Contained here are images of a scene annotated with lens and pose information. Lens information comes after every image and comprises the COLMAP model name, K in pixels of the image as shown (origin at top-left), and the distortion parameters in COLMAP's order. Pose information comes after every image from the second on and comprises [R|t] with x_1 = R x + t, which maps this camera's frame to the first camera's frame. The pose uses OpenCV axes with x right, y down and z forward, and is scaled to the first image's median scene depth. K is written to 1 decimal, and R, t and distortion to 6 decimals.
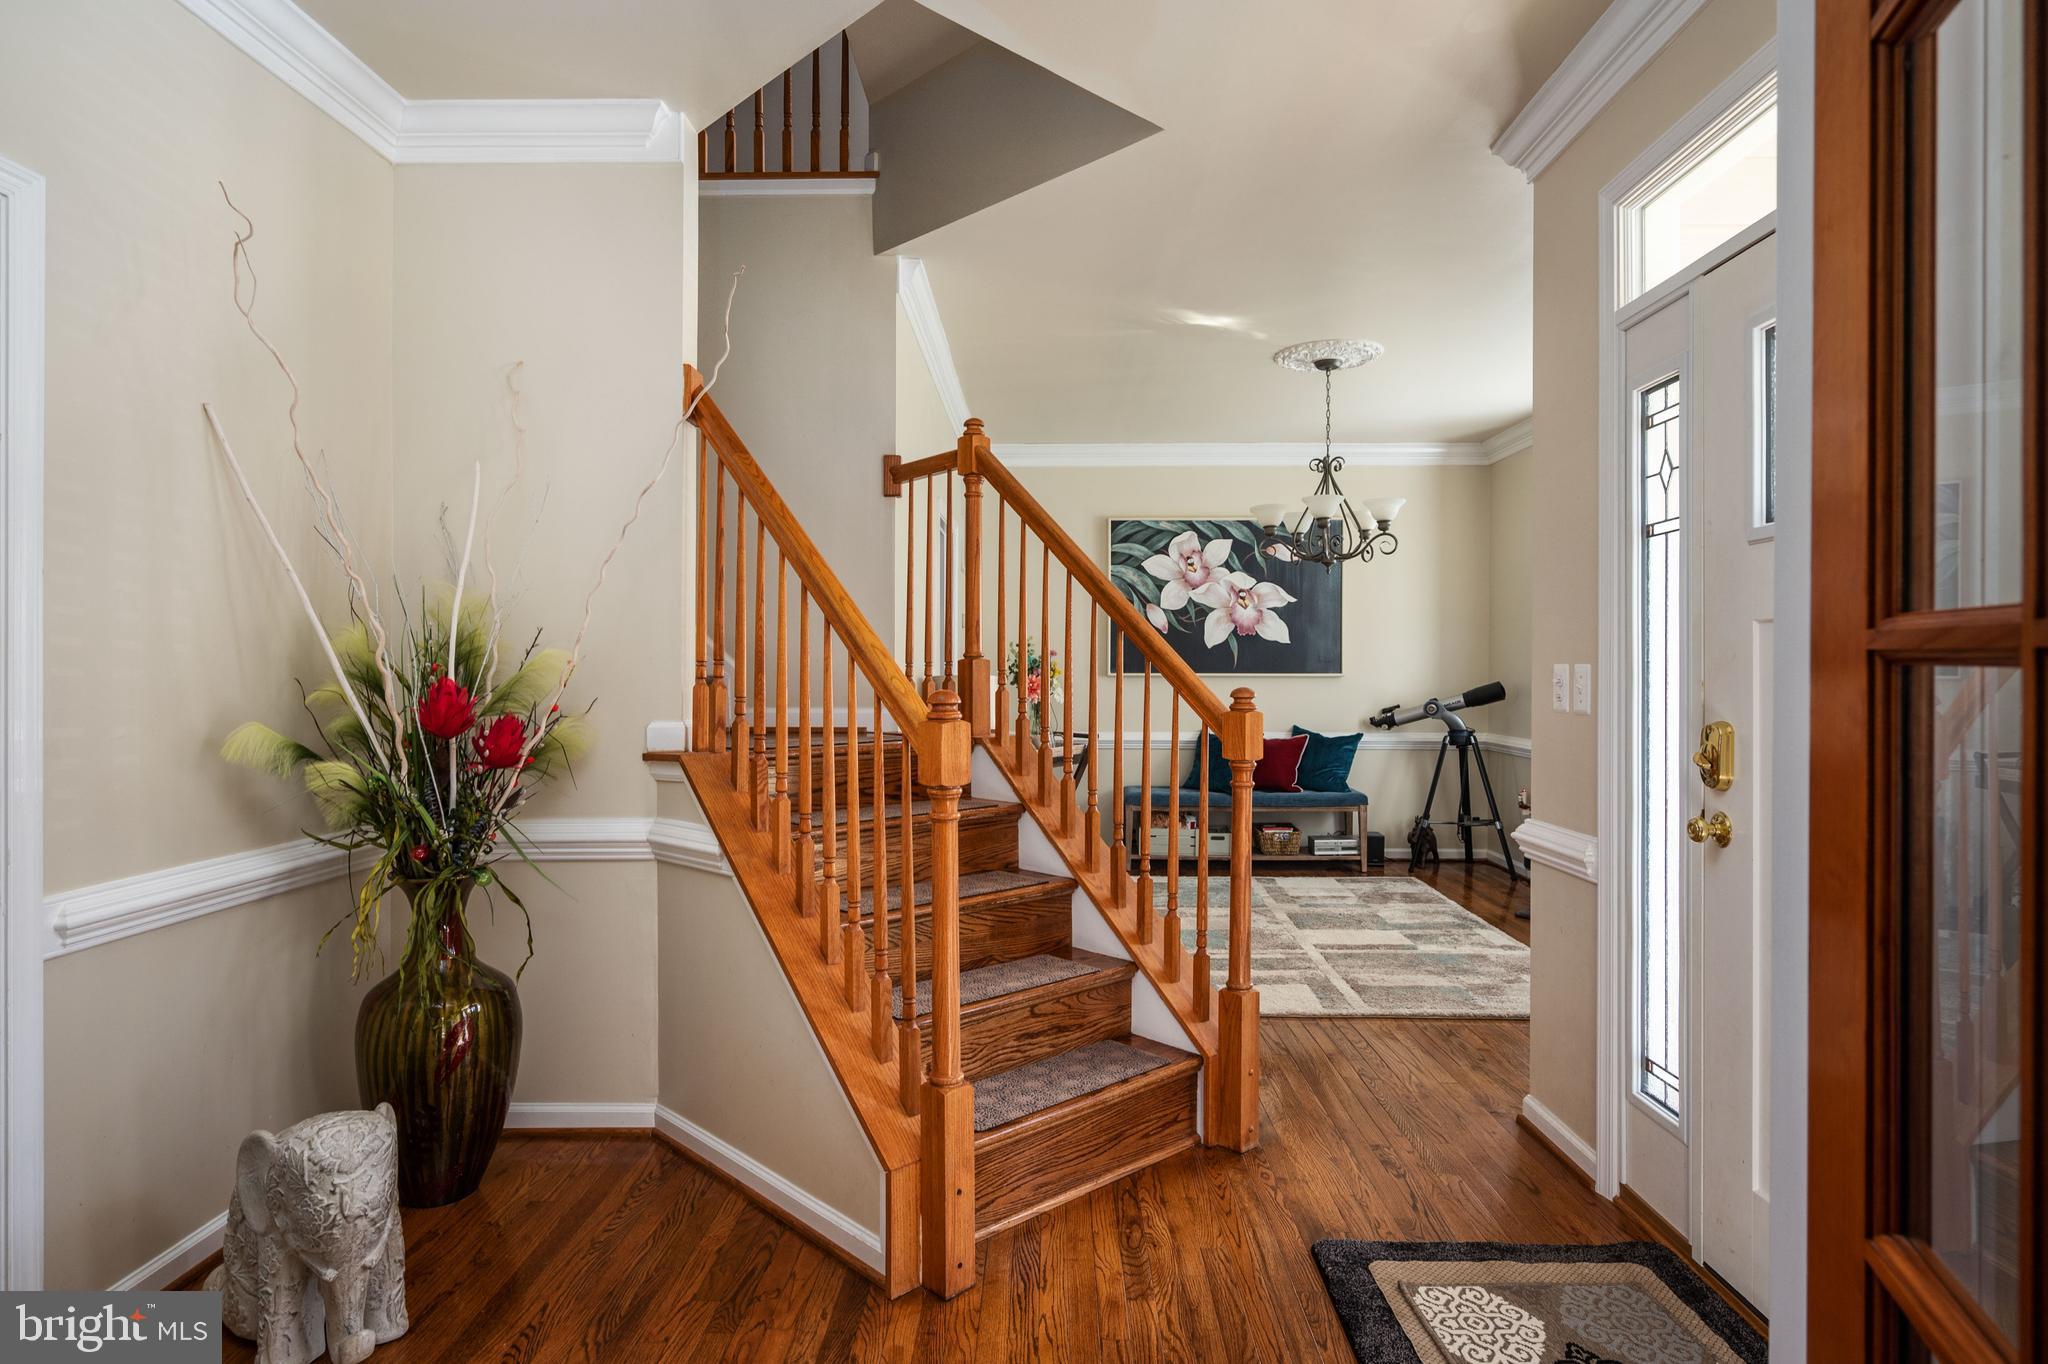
lens RADIAL K [[1147.3, 0, 1024.0], [0, 1147.3, 682.0], [0, 0, 1]] dist [-0.003771, -0.001589]
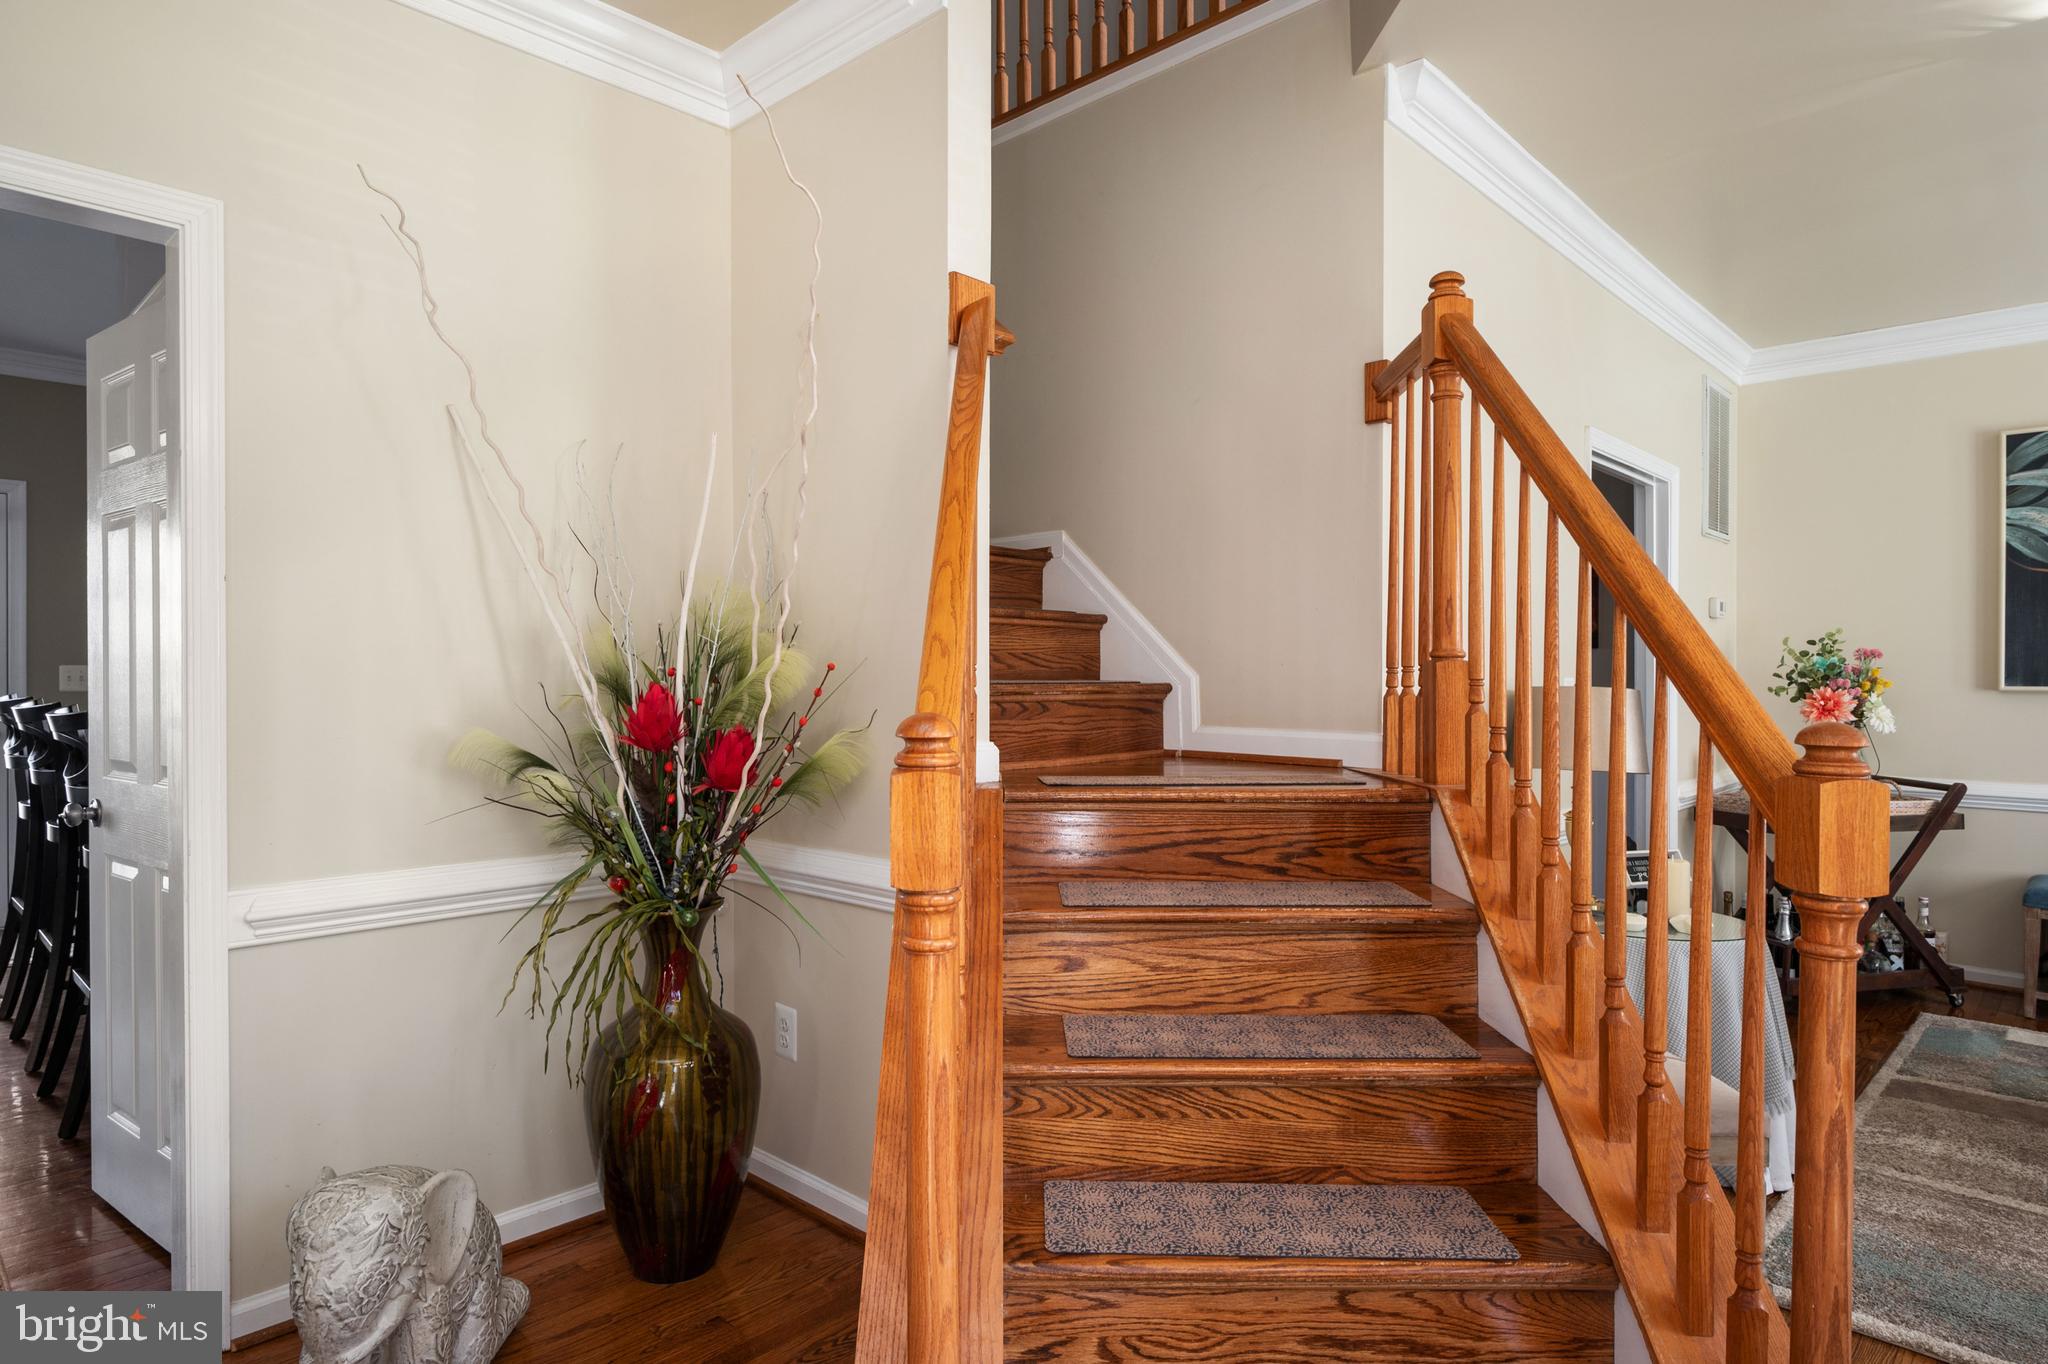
lens RADIAL K [[1147.3, 0, 1024.0], [0, 1147.3, 682.0], [0, 0, 1]] dist [-0.003771, -0.001589]
pose [[0.733081, 0.007981, -0.680095, 0.265733], [-0.011975, 0.999928, -0.001174, -0.005968], [0.680036, 0.009005, 0.733123, 0.492155]]
